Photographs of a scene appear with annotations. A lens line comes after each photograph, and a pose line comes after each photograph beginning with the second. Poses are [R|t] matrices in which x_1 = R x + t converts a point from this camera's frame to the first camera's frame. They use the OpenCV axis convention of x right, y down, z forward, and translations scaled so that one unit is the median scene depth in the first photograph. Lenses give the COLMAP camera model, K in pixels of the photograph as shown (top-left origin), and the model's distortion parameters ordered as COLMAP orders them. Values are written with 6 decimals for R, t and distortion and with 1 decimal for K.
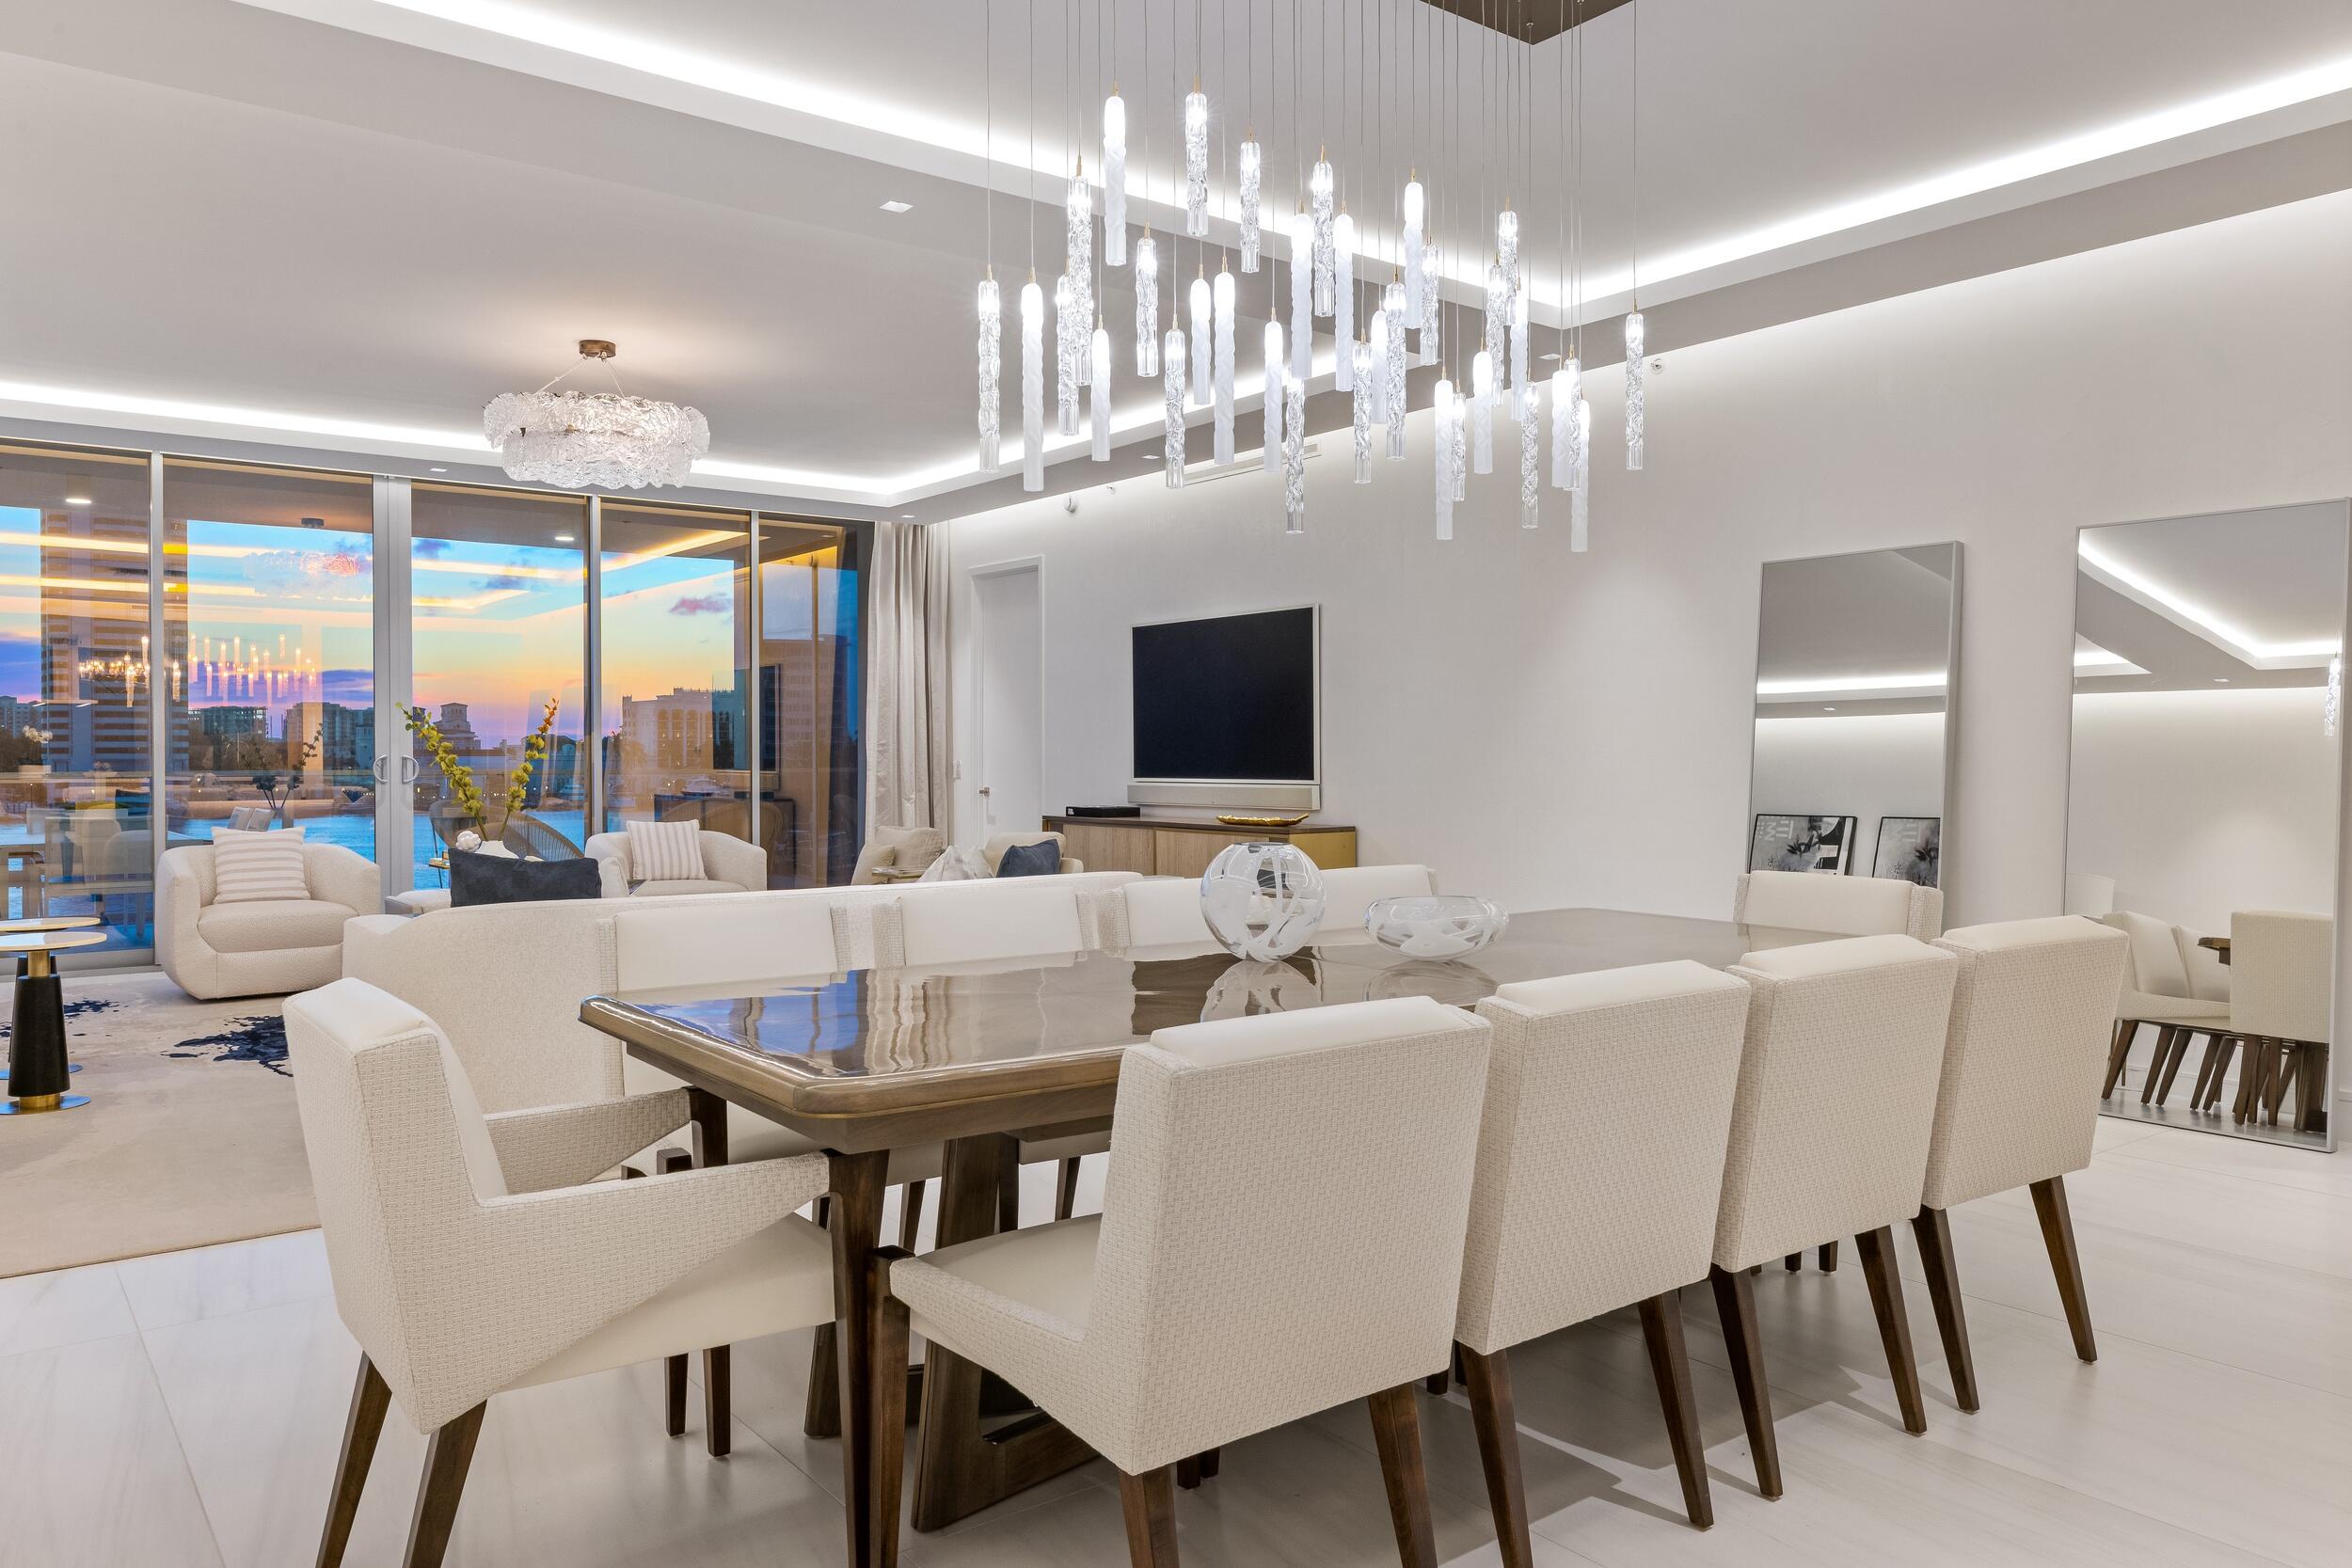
lens RADIAL K [[1615.6, 0, 1191.2], [0, 1615.6, 765.1], [0, 0, 1]] dist [0.015187, -0.002903]
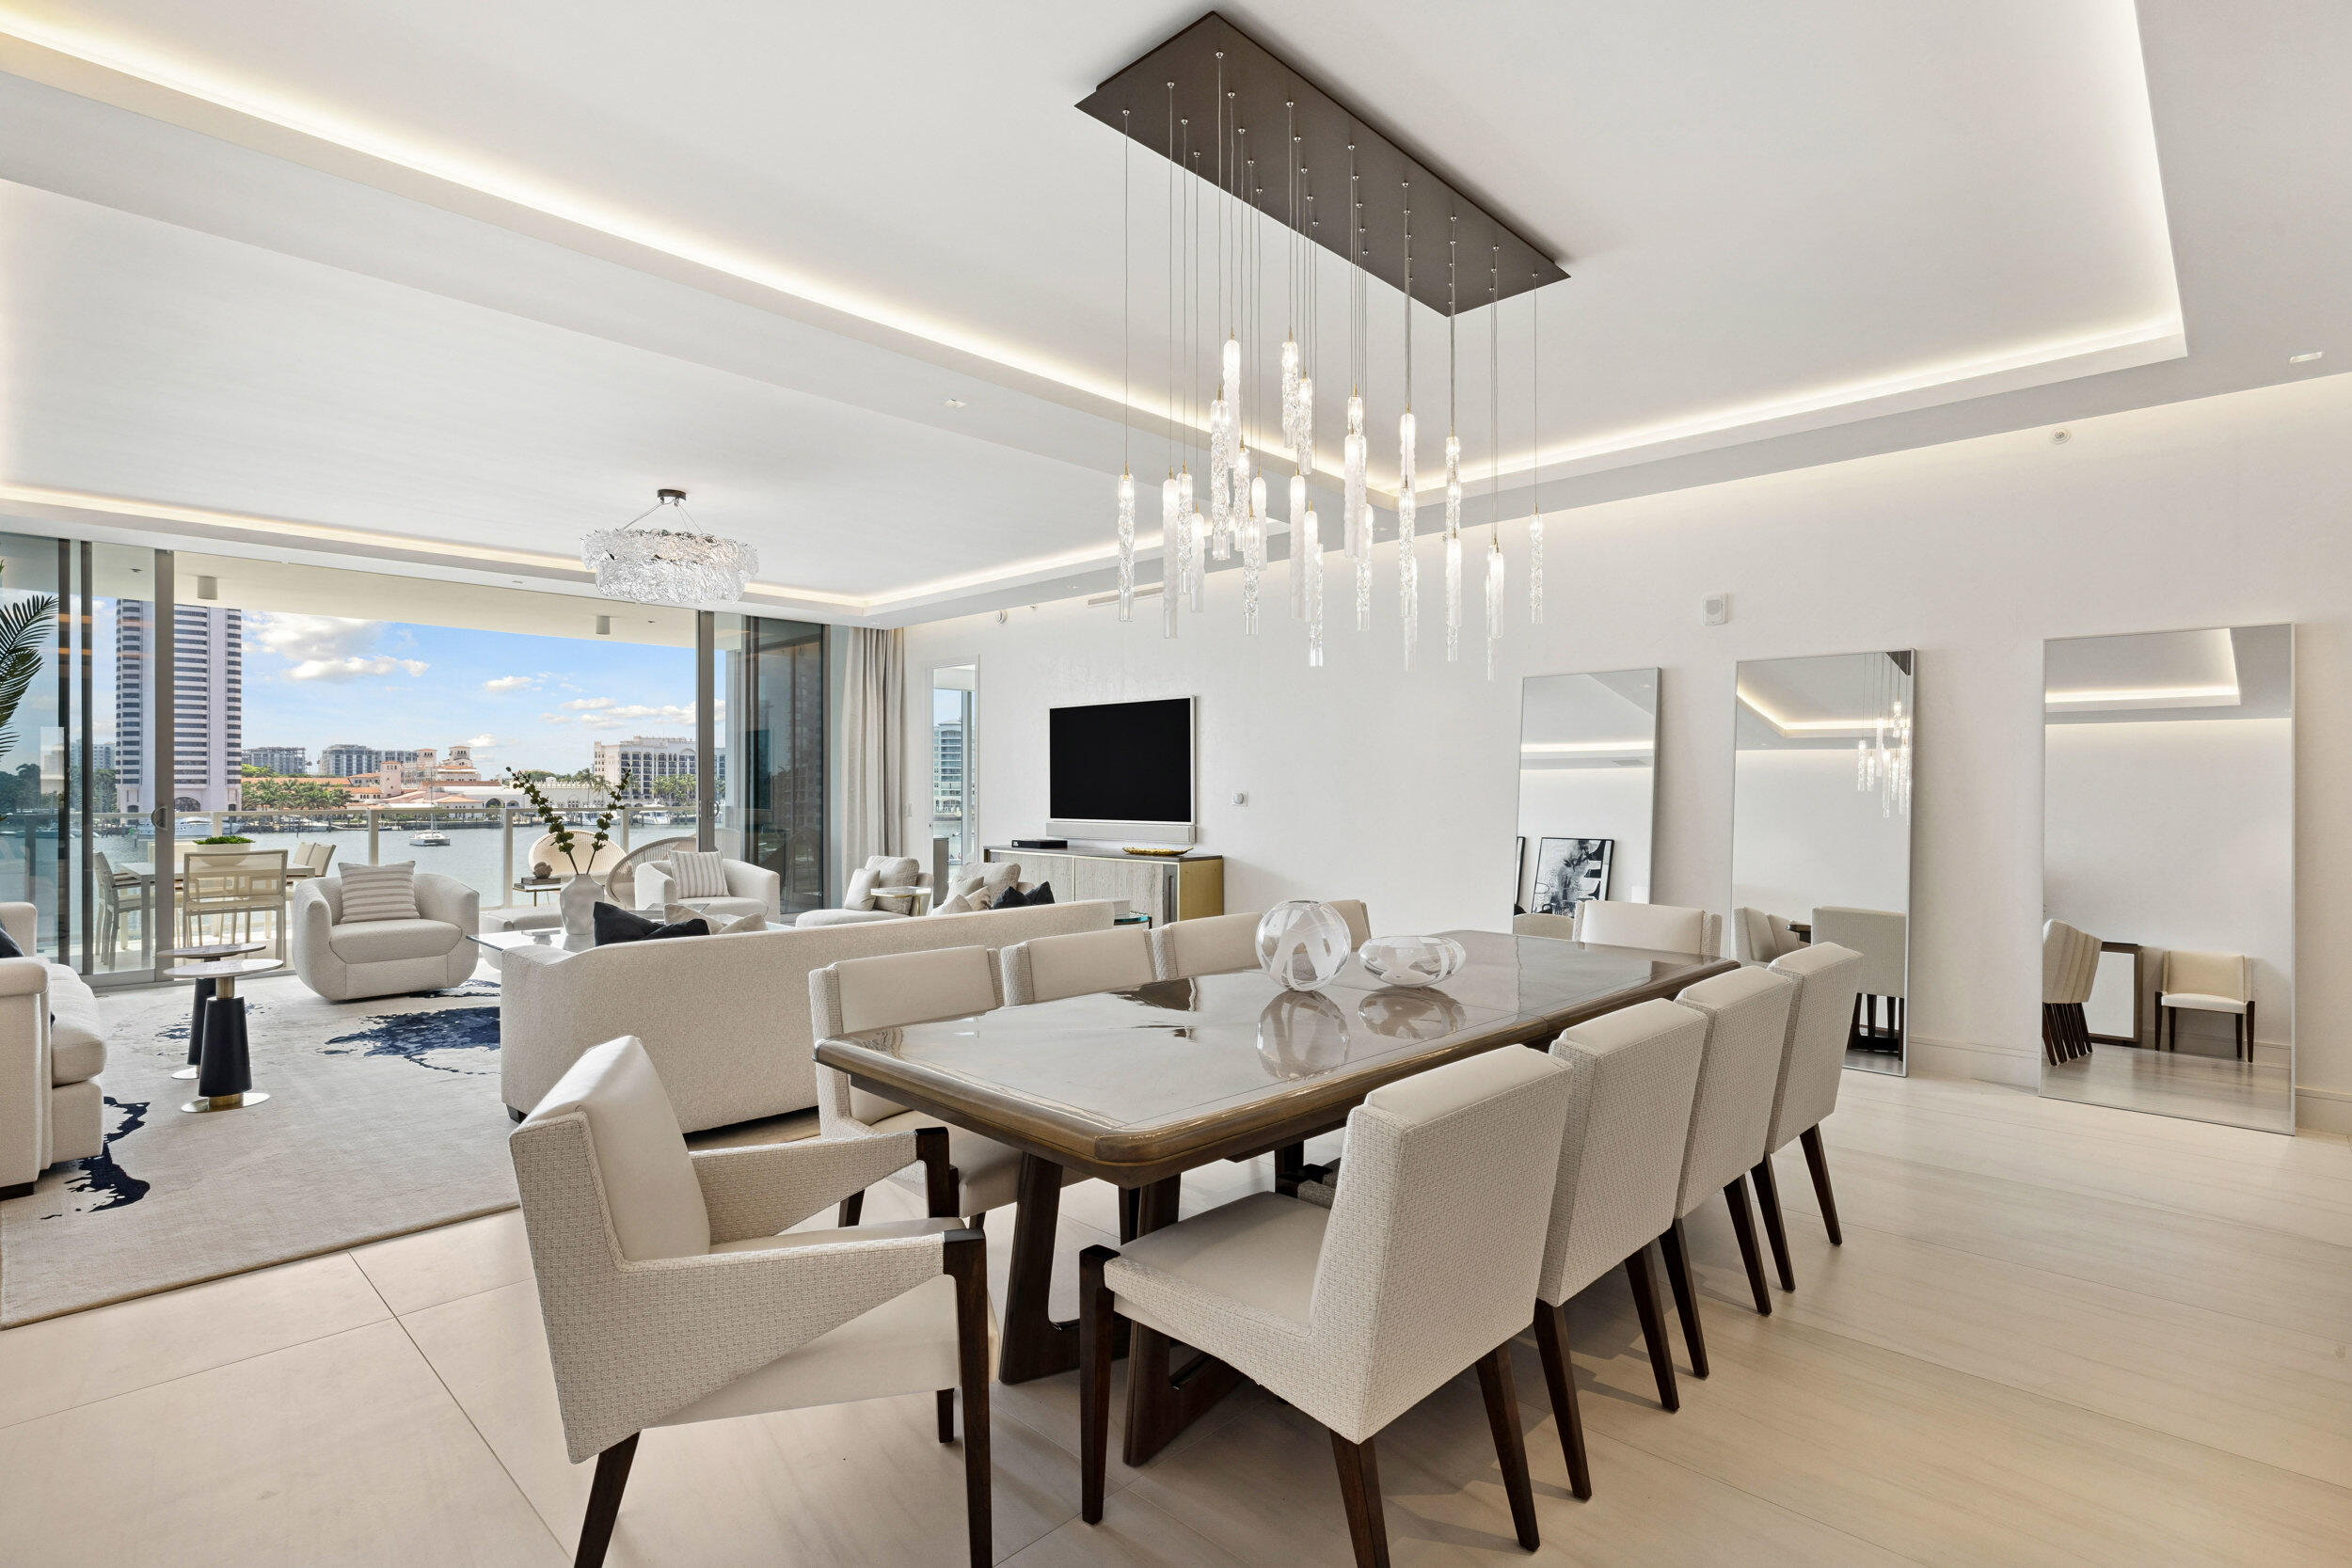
lens RADIAL K [[1117.1, 0, 1164.9], [0, 1117.1, 799.0], [0, 0, 1]] dist [0.001037, -0.000539]
pose [[0.991051, -0.005538, 0.133369, -0.098816], [0.004484, 0.999956, 0.008205, -0.023182], [-0.133408, -0.007534, 0.991033, 0.054900]]
